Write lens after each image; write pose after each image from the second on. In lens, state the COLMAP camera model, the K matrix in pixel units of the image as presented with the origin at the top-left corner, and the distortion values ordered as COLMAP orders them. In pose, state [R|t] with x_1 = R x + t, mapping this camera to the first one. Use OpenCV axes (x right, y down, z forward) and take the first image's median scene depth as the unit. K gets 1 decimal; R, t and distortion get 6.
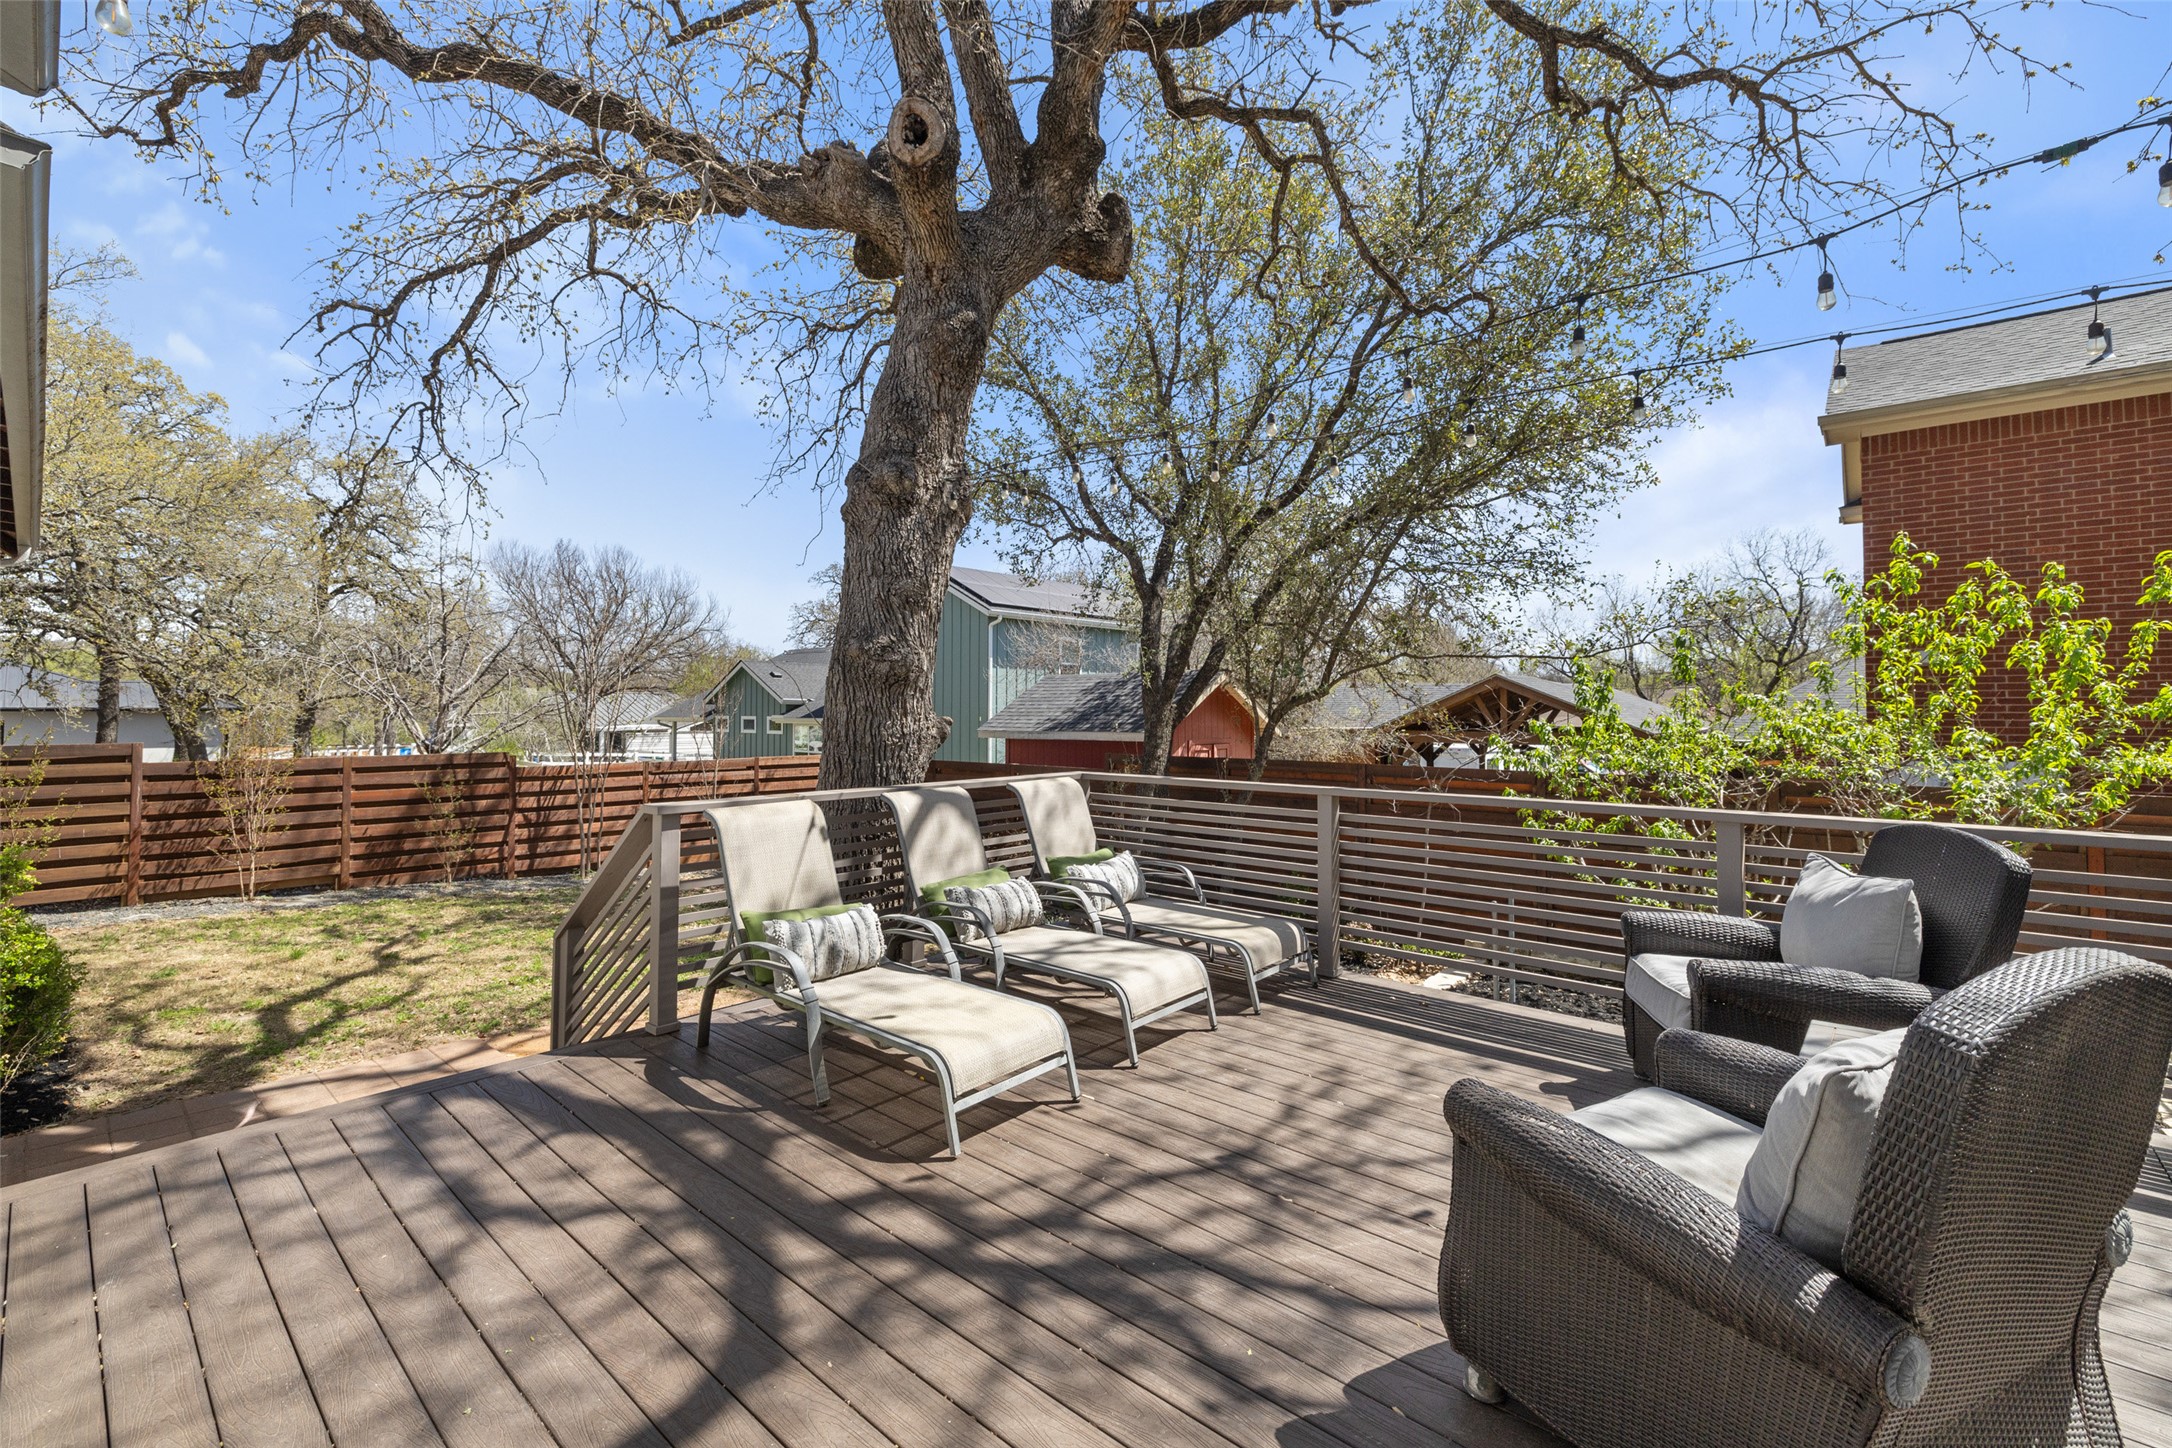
lens RADIAL K [[912.9, 0, 1091.5], [0, 912.9, 711.9], [0, 0, 1]] dist [-0.003140, -0.000171]
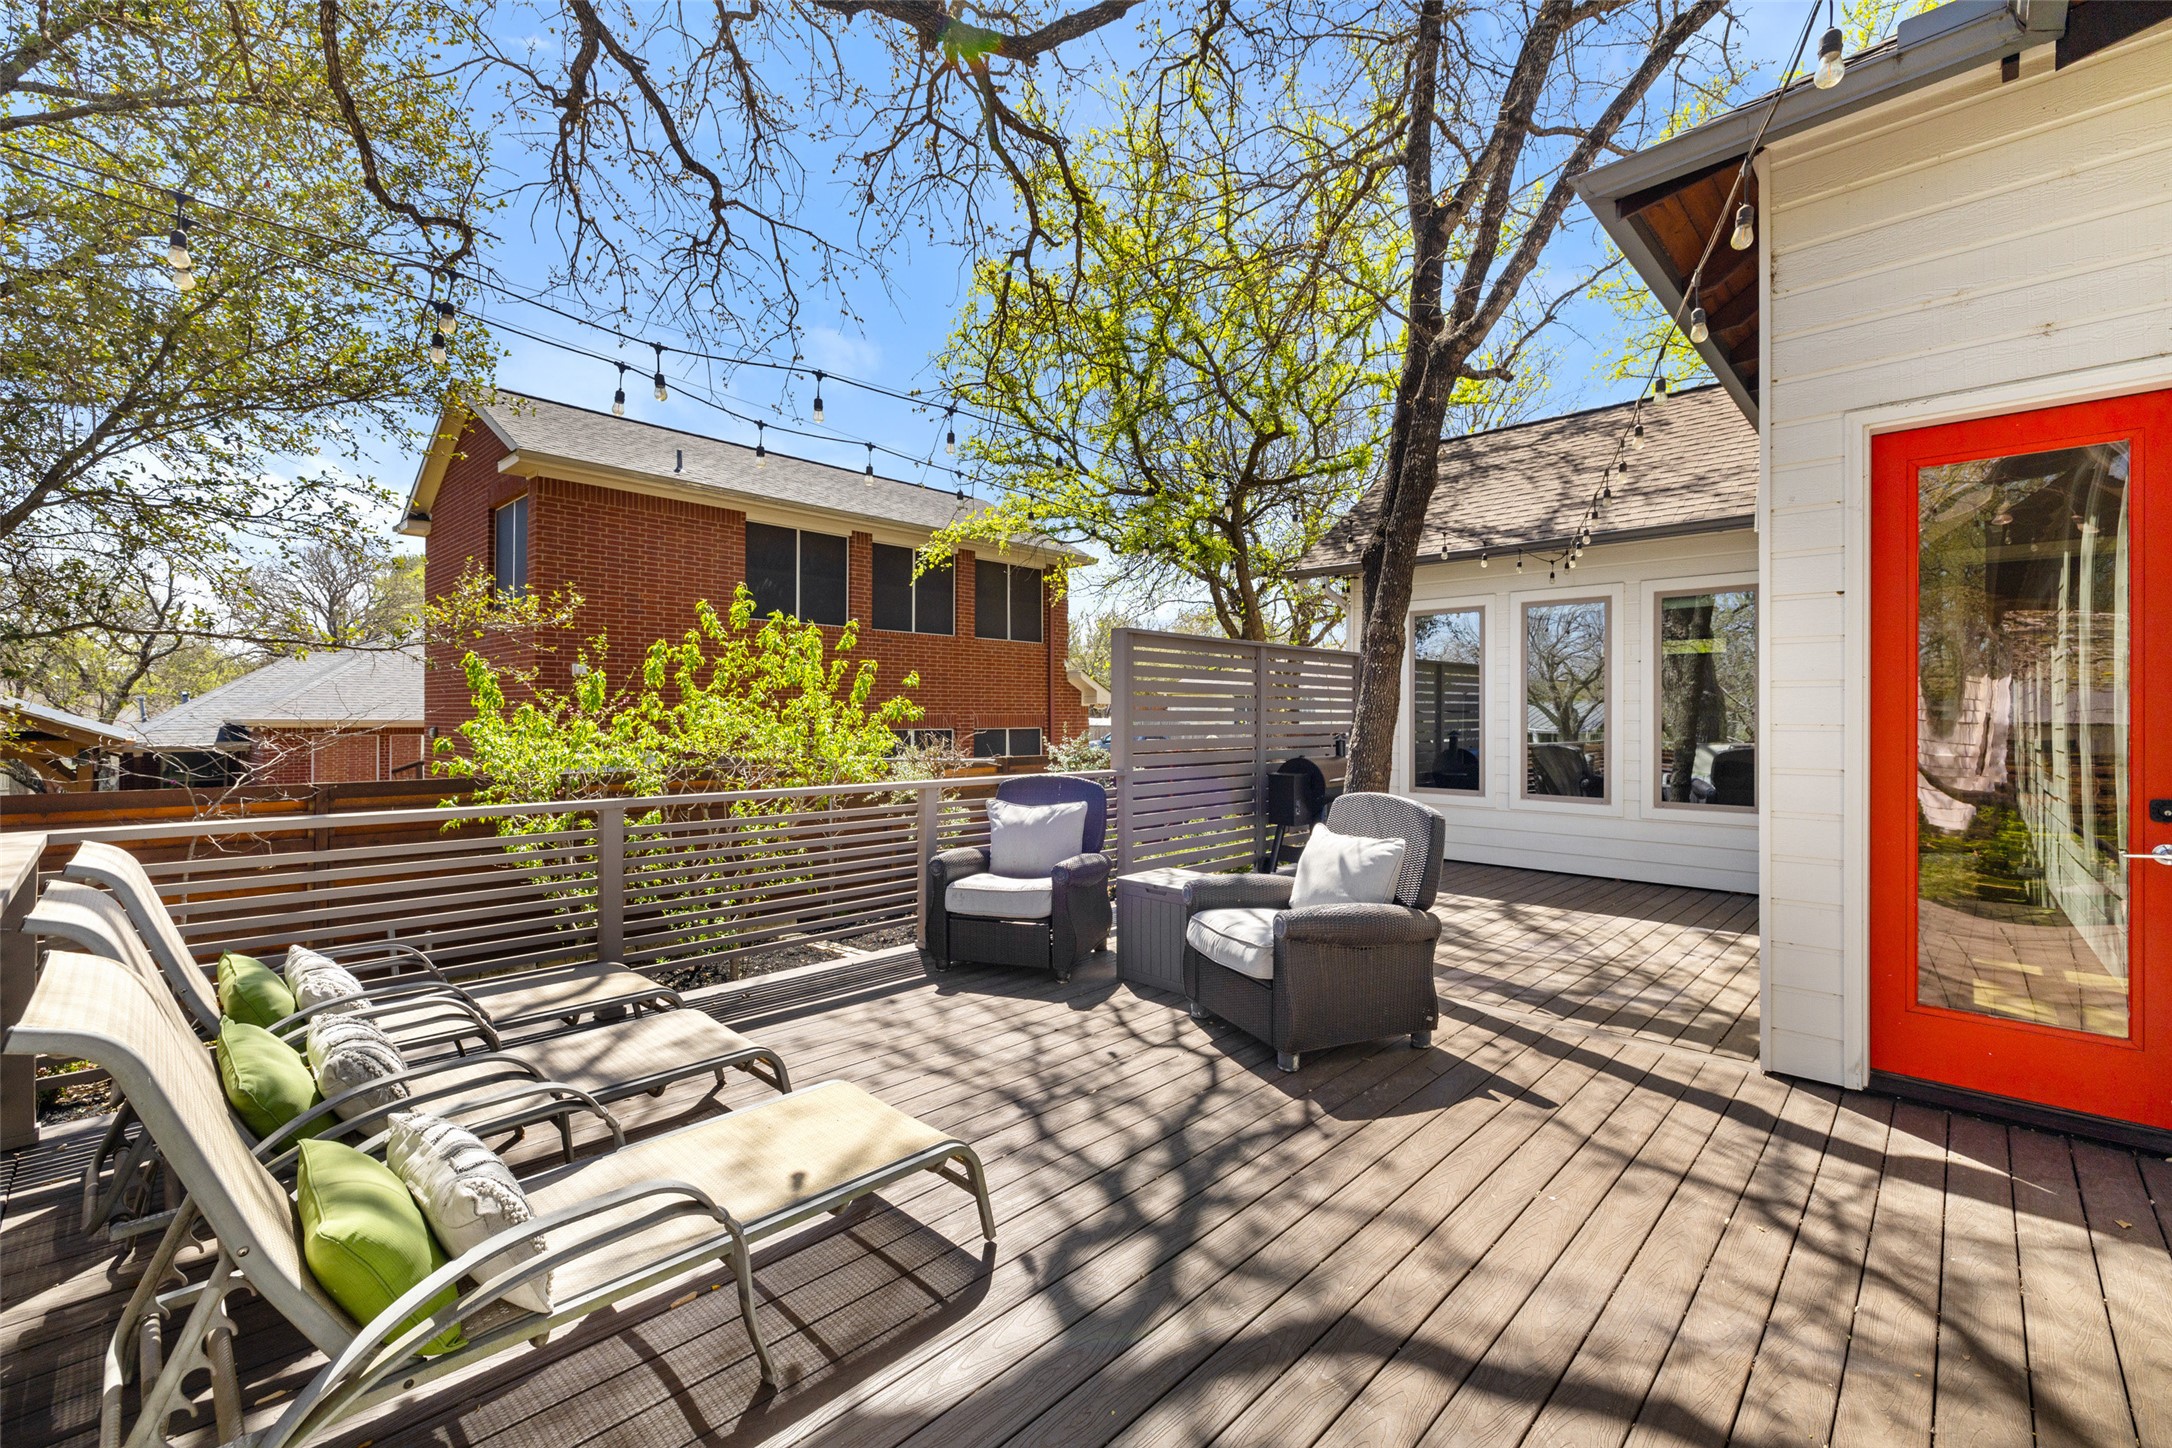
lens RADIAL K [[912.9, 0, 1096.9], [0, 912.9, 721.7], [0, 0, 1]] dist [-0.003140, -0.000171]
pose [[0.048620, -0.006055, 0.998799, -1.098808], [0.002056, 0.999980, 0.005963, 0.014808], [-0.998815, 0.001764, 0.048631, 0.966466]]
